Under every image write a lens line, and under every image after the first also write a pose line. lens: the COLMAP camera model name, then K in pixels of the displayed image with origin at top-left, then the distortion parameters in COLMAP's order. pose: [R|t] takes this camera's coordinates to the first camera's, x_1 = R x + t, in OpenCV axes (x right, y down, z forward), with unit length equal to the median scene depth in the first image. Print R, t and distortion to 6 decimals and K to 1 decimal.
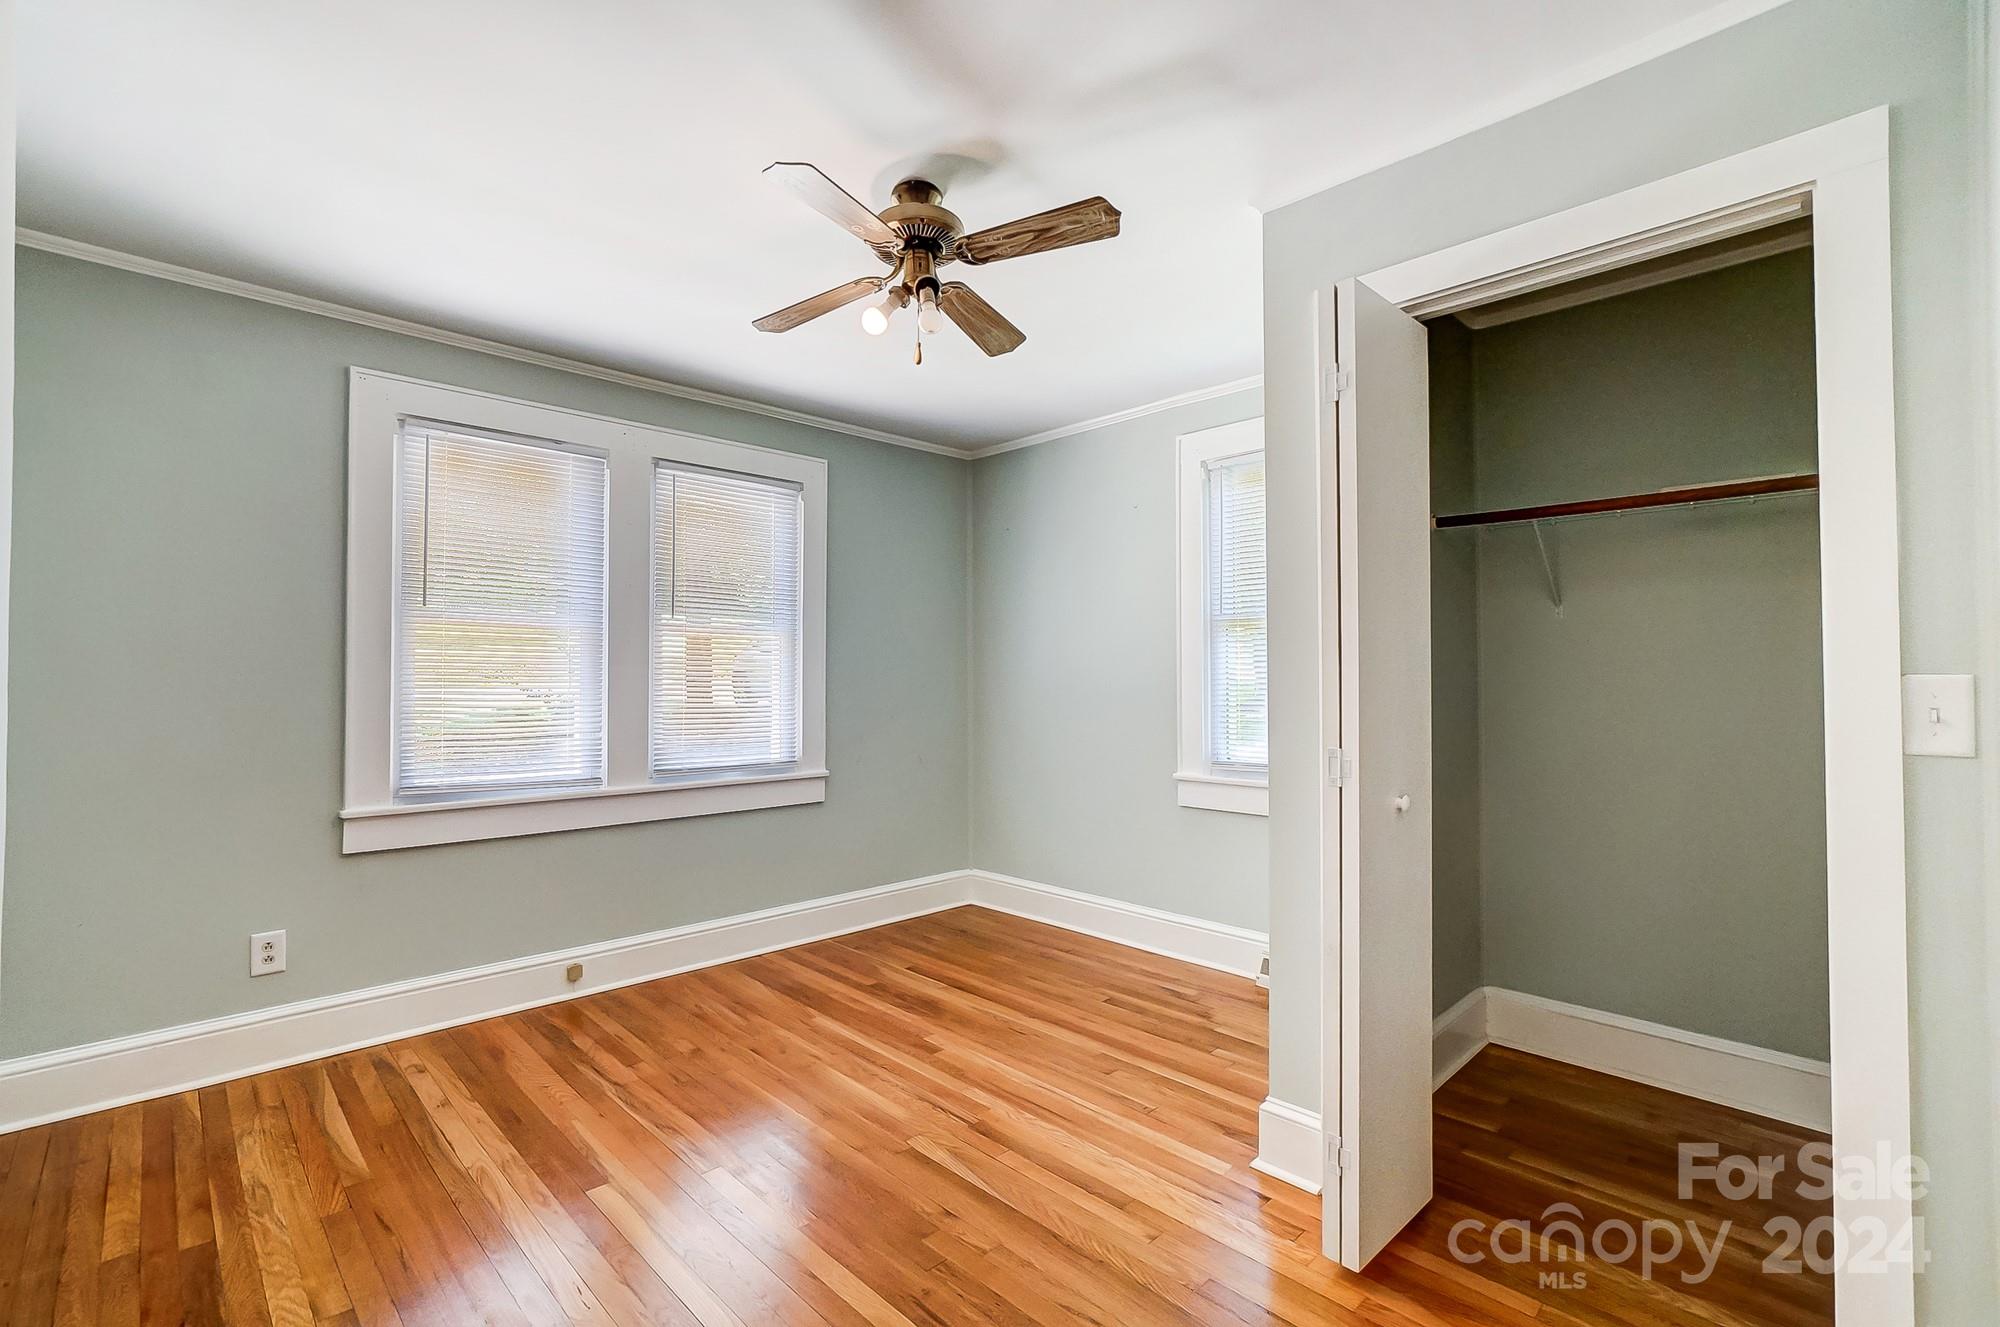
lens RADIAL K [[905.2, 0, 1008.7], [0, 905.2, 664.6], [0, 0, 1]] dist [-0.034254, 0.006915]
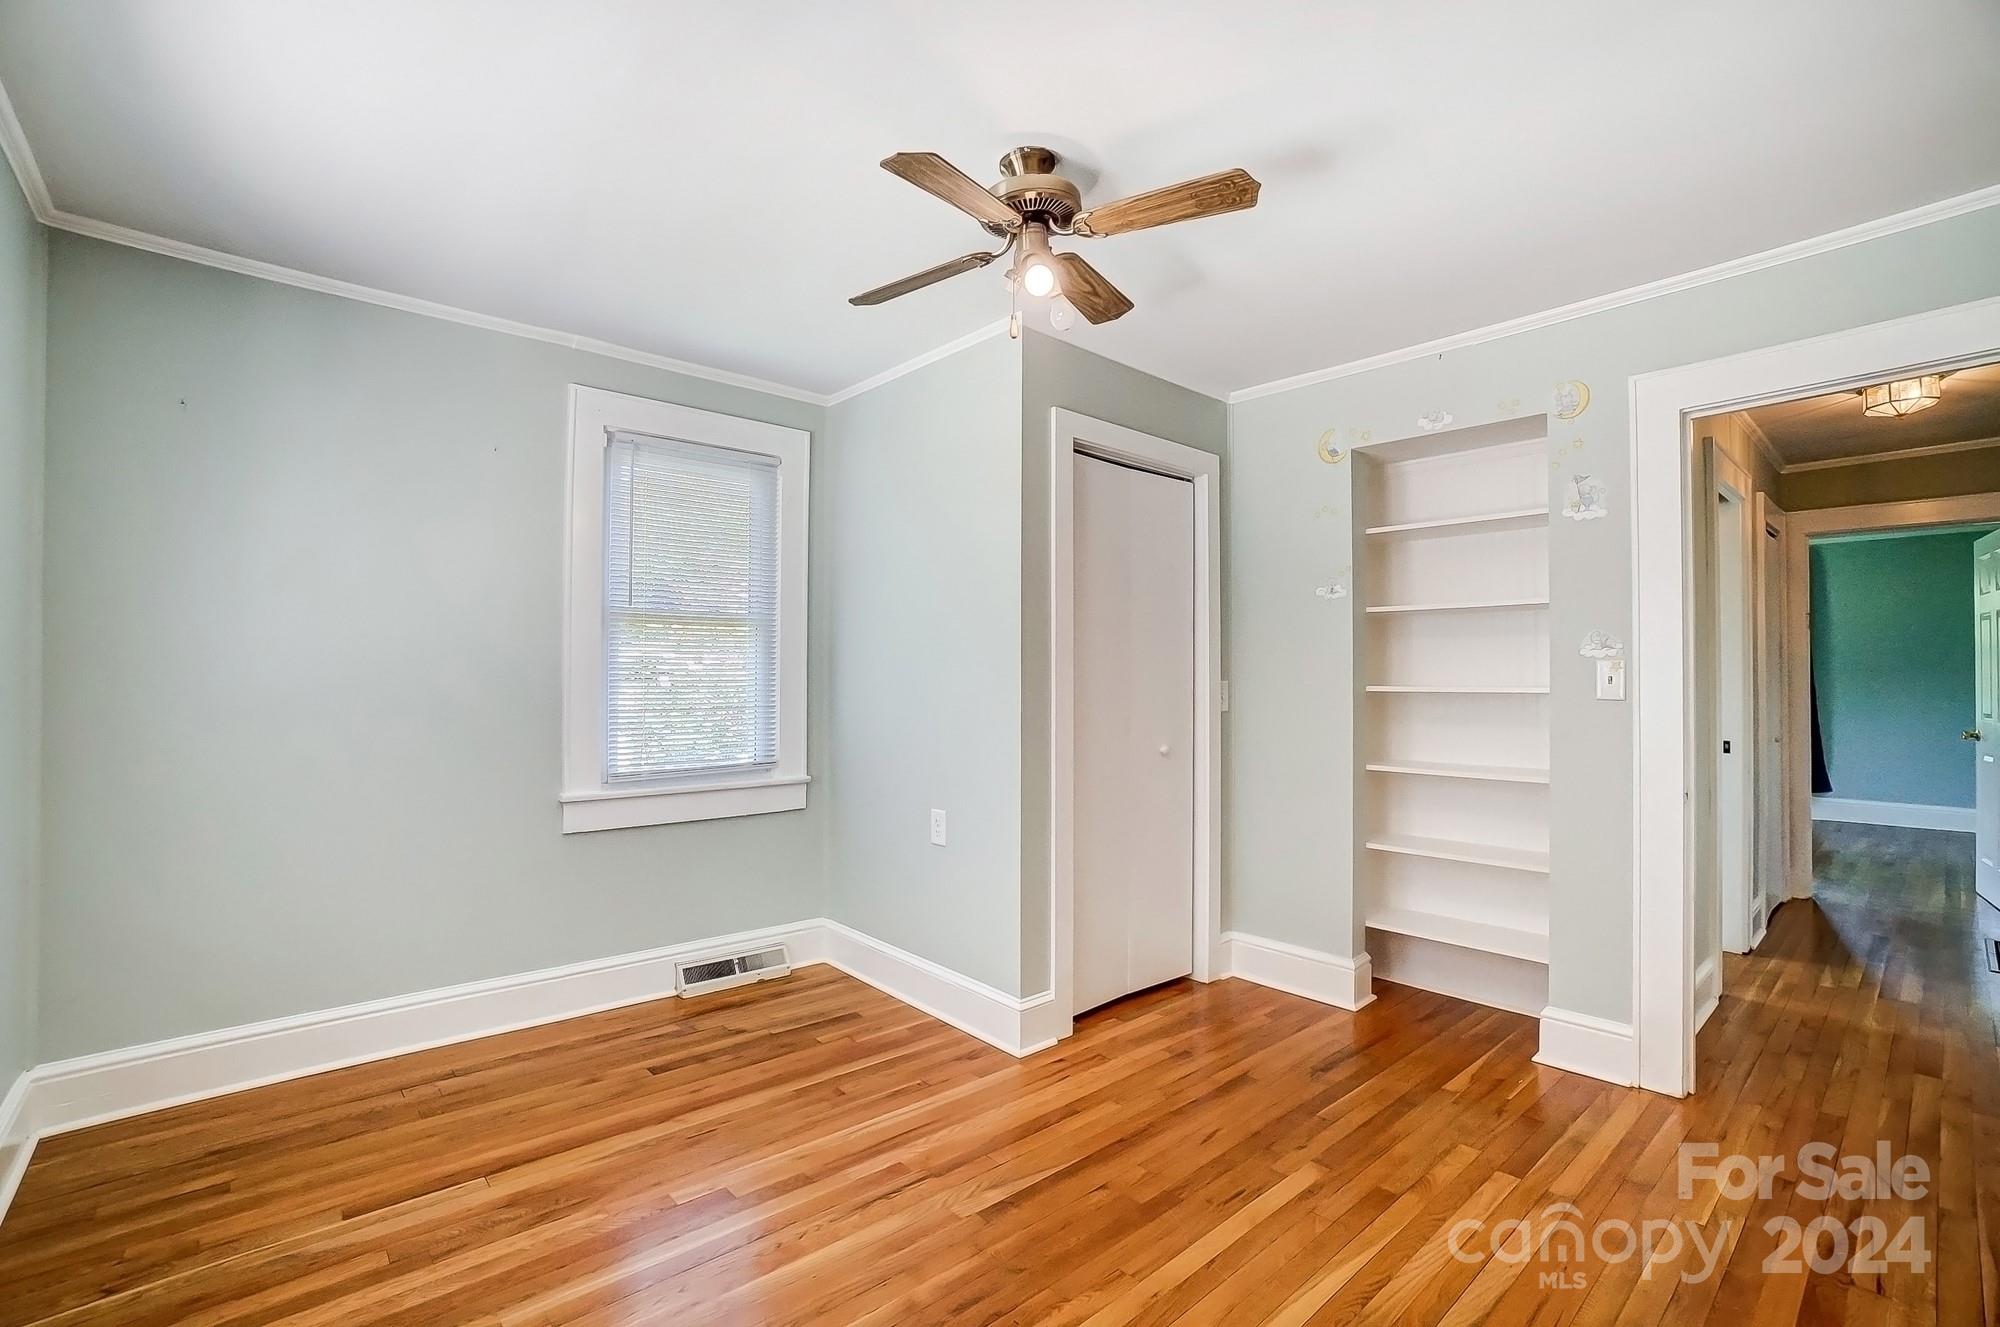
lens RADIAL K [[873.5, 0, 1007.6], [0, 873.5, 663.9], [0, 0, 1]] dist [-0.020593, 0.000057]
pose [[0.049414, 0.015488, 0.998658, -0.687075], [-0.025166, 0.999582, -0.014257, 0.005232], [-0.998461, -0.024428, 0.049783, 0.666601]]
